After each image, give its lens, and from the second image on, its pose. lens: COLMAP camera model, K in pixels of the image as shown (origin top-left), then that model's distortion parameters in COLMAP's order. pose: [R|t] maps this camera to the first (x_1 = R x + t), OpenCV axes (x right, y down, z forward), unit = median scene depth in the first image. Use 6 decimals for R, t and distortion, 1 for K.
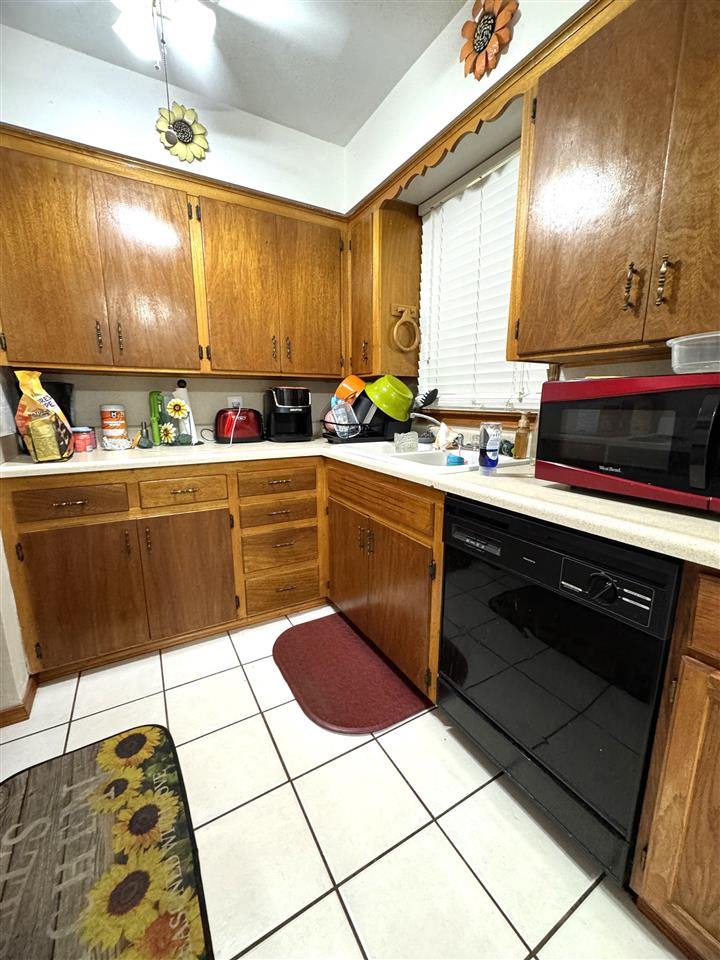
lens RADIAL K [[384.6, 0, 356.7], [0, 384.6, 479.2], [0, 0, 1]] dist [0.001134, 0.000666]
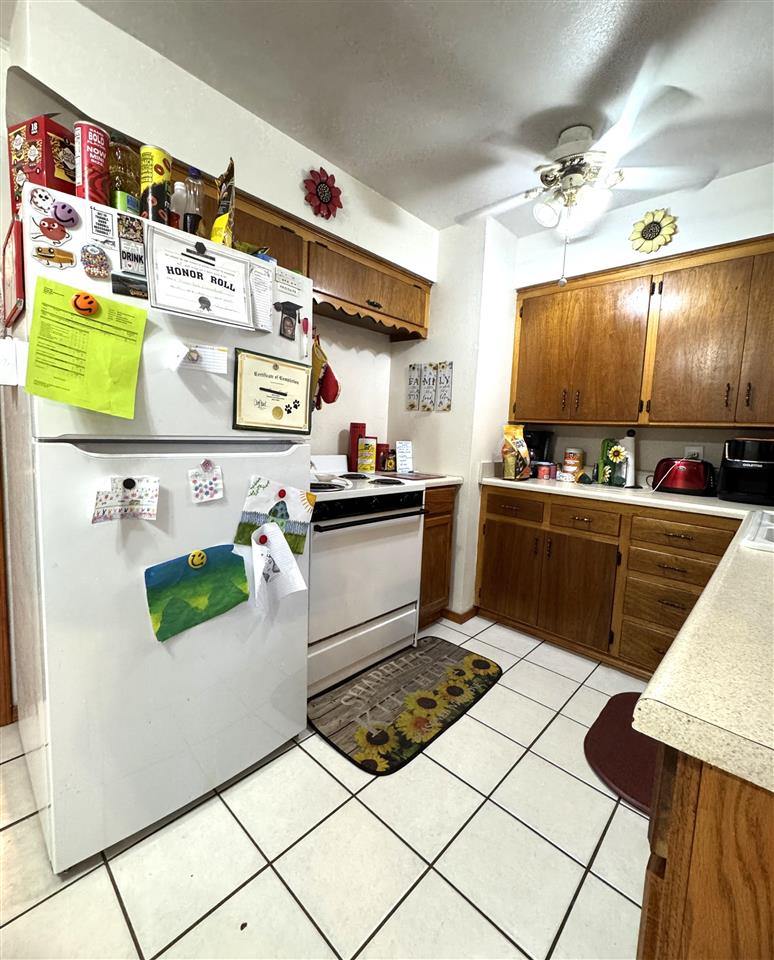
lens RADIAL K [[418.2, 0, 386.0], [0, 418.2, 477.1], [0, 0, 1]] dist [-0.002369, -0.000371]
pose [[0.295527, 0.115542, -0.948322, 0.634915], [-0.238416, 0.970170, 0.043906, -0.008557], [0.925106, 0.213120, 0.314258, -0.020511]]
